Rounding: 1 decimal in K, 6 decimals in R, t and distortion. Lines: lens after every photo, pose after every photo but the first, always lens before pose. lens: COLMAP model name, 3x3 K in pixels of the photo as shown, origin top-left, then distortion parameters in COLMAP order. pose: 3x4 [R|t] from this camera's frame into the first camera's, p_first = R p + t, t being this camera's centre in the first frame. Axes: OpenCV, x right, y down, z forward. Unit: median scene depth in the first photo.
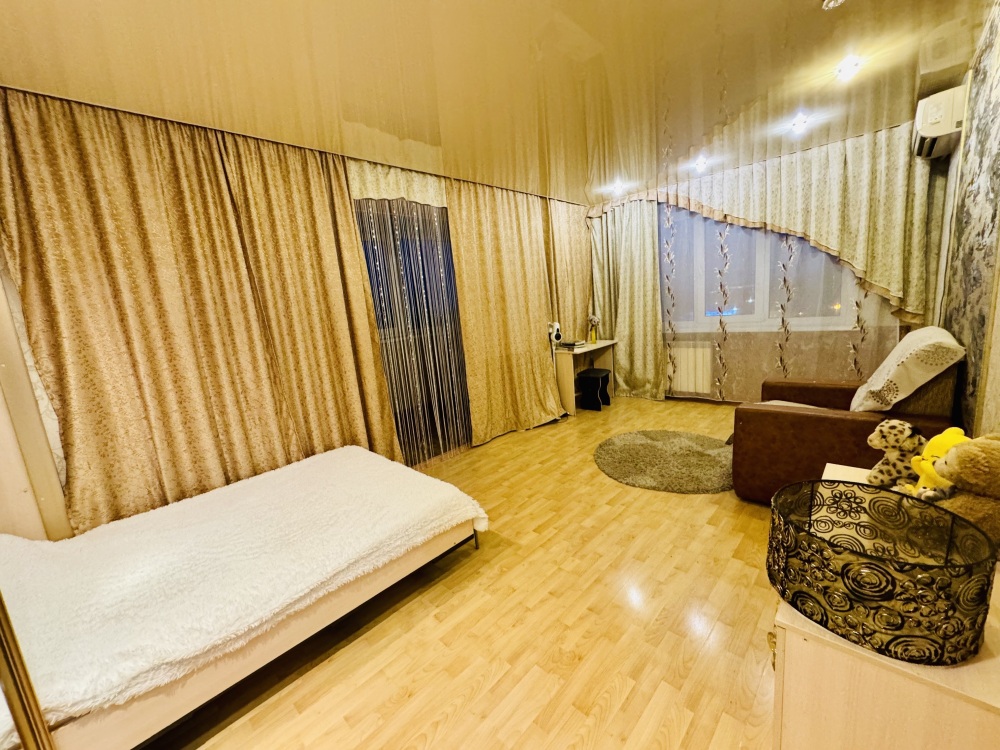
lens RADIAL K [[402.2, 0, 494.8], [0, 402.2, 372.5], [0, 0, 1]] dist [0.000882, -0.000298]
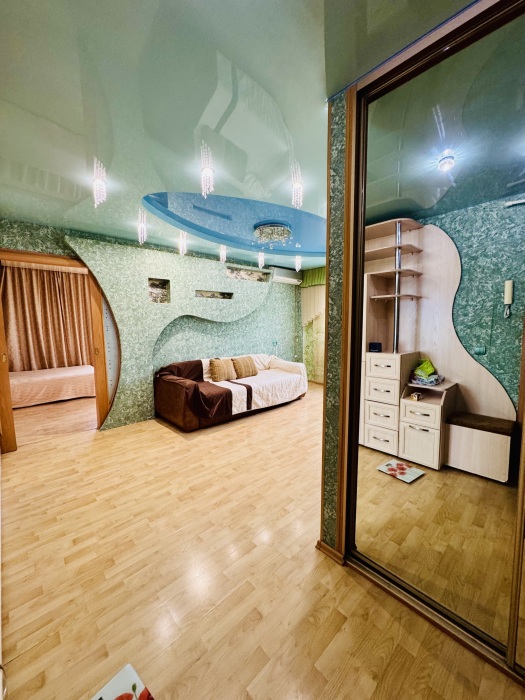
lens RADIAL K [[281.5, 0, 261.5], [0, 281.5, 349.2], [0, 0, 1]] dist [0.000882, -0.000298]
pose [[0.994141, 0.095915, -0.049839, 1.402943], [-0.099422, 0.992331, -0.073445, 0.116167], [0.042413, 0.077969, 0.996053, -1.463218]]
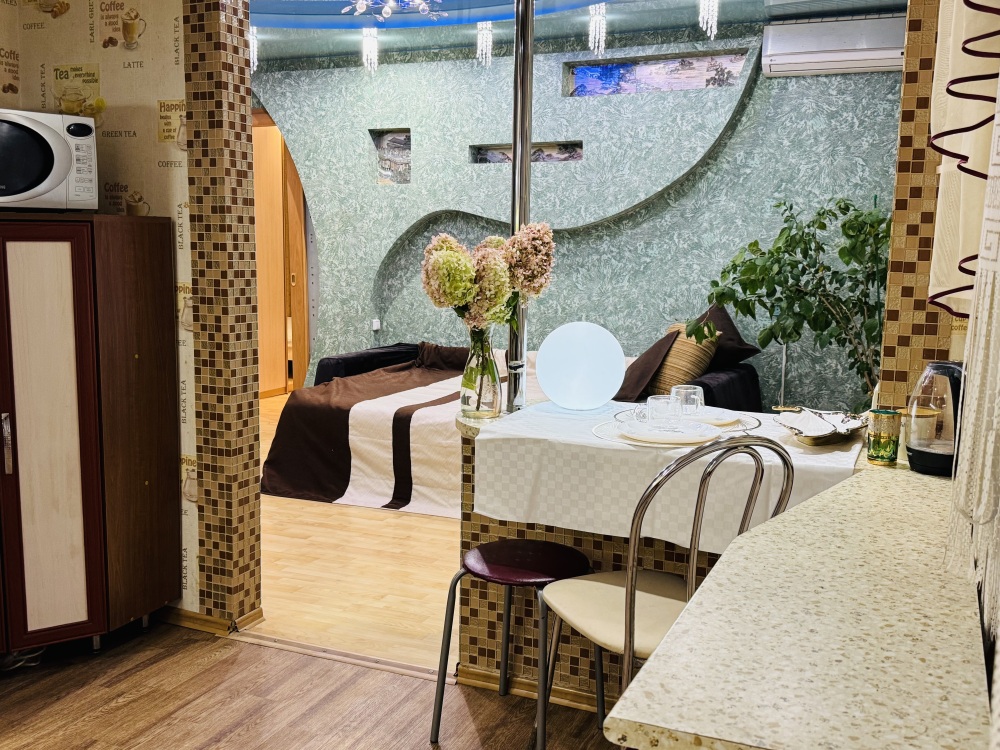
lens RADIAL K [[1009.1, 0, 501.9], [0, 1009.1, 381.5], [0, 0, 1]] dist [0.127282, 0.000000]
pose [[0.333445, 0.227822, -0.914829, 3.468873], [-0.206065, 0.964512, 0.165087, -0.233396], [0.919974, 0.133466, 0.368557, -0.456756]]
